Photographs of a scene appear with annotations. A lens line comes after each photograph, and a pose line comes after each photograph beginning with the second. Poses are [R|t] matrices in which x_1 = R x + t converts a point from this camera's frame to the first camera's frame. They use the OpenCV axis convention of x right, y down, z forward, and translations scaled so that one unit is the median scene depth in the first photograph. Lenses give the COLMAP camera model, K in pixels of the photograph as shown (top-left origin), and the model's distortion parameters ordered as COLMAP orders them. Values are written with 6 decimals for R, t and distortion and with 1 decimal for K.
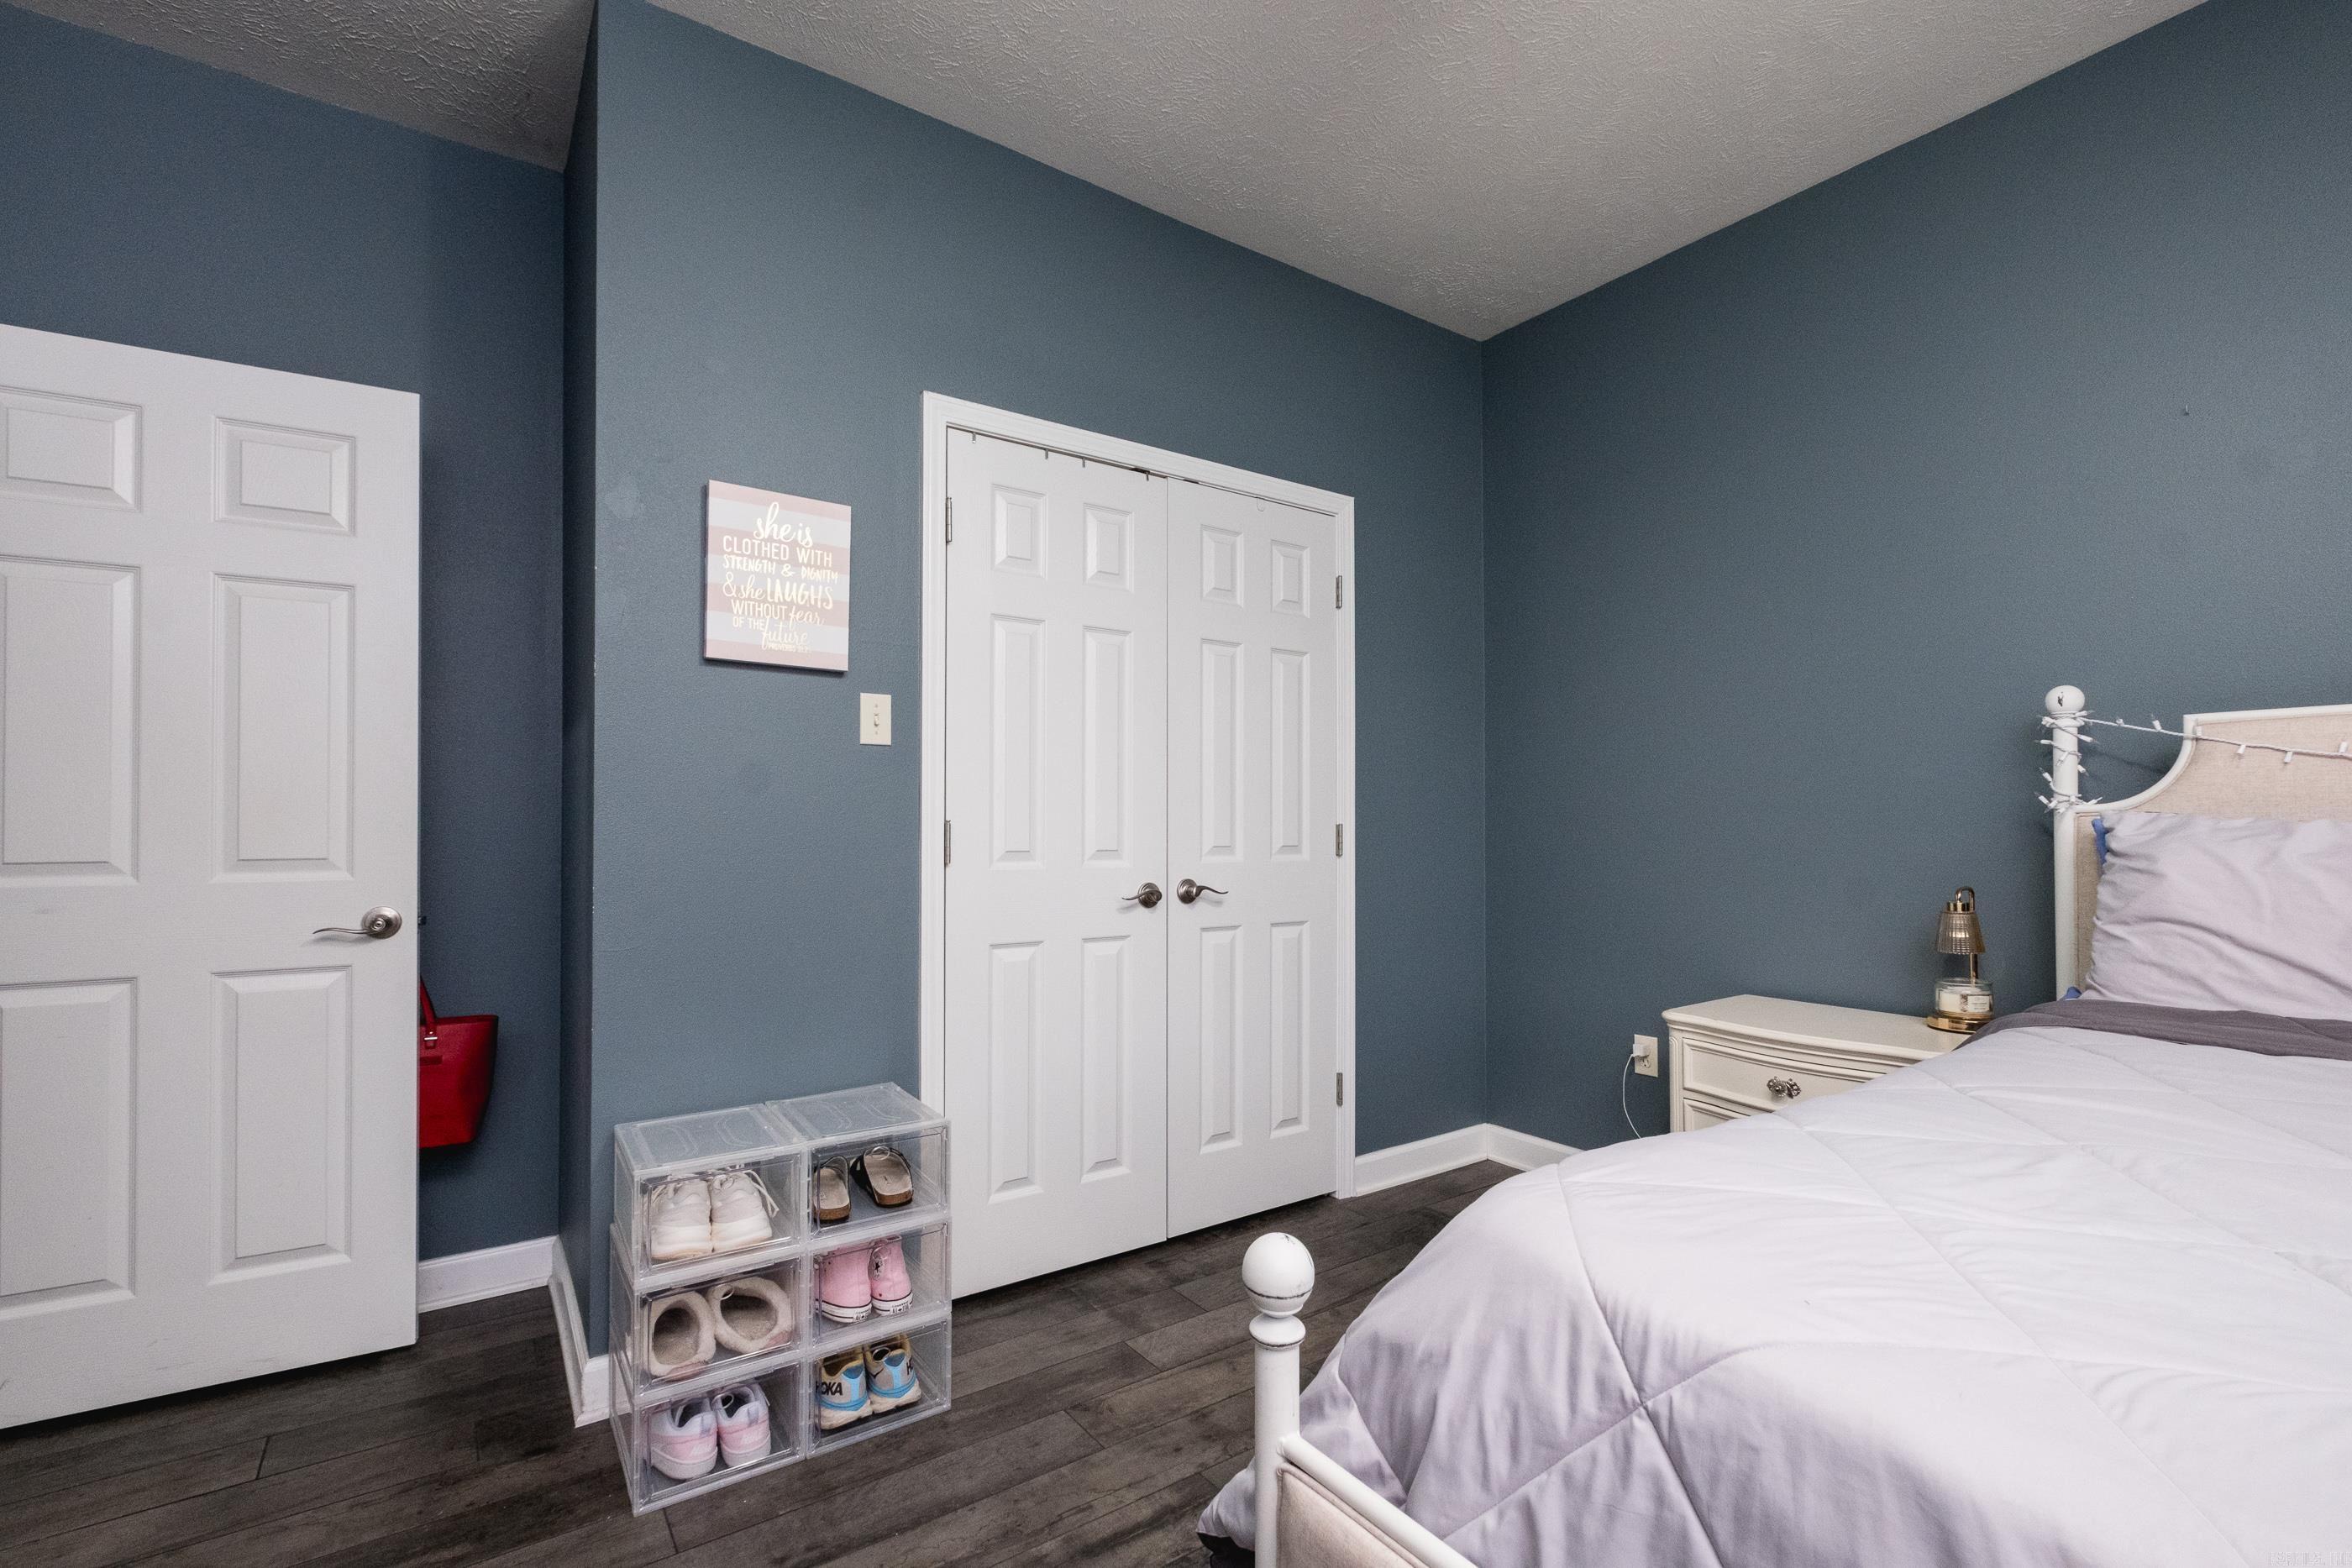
lens RADIAL K [[1025.5, 0, 1181.3], [0, 1025.5, 795.6], [0, 0, 1]] dist [0.006094, -0.000209]
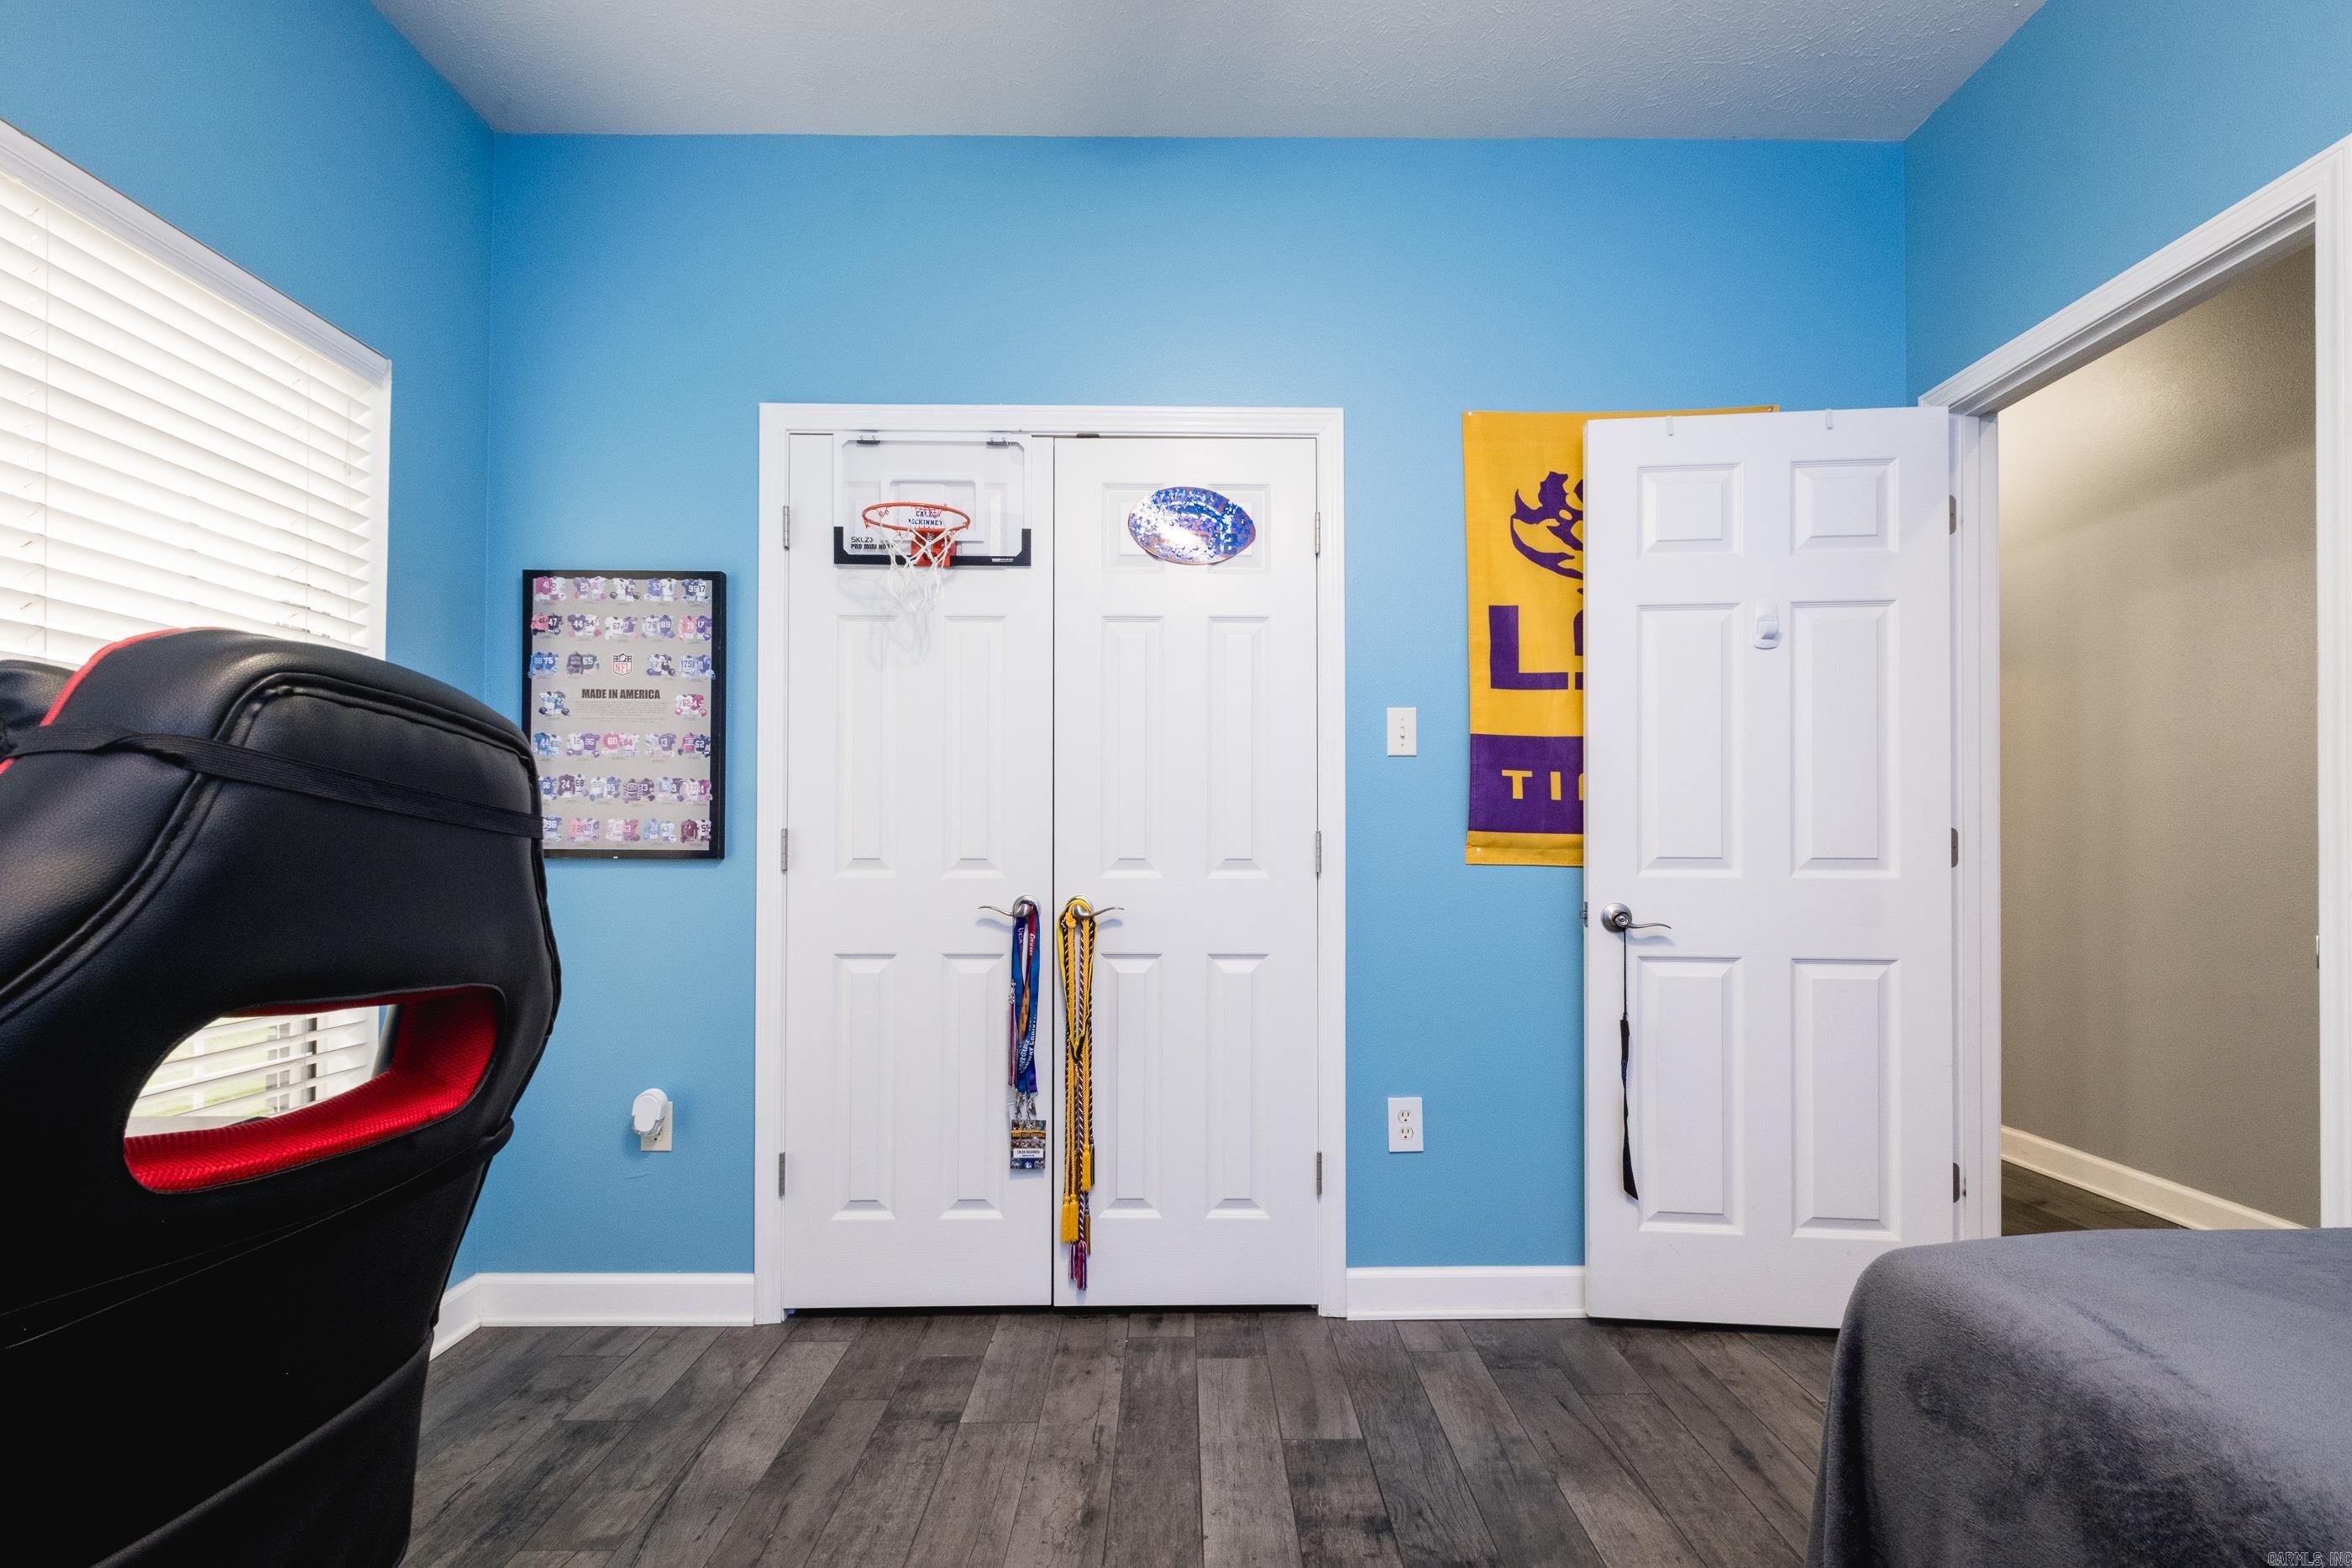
lens RADIAL K [[1025.5, 0, 1181.3], [0, 1025.5, 795.6], [0, 0, 1]] dist [0.006094, -0.000209]
pose [[0.814693, -0.017432, -0.579630, 0.812611], [0.014438, 0.999848, -0.009777, 0.010052], [0.579712, -0.000404, 0.814821, 0.476765]]
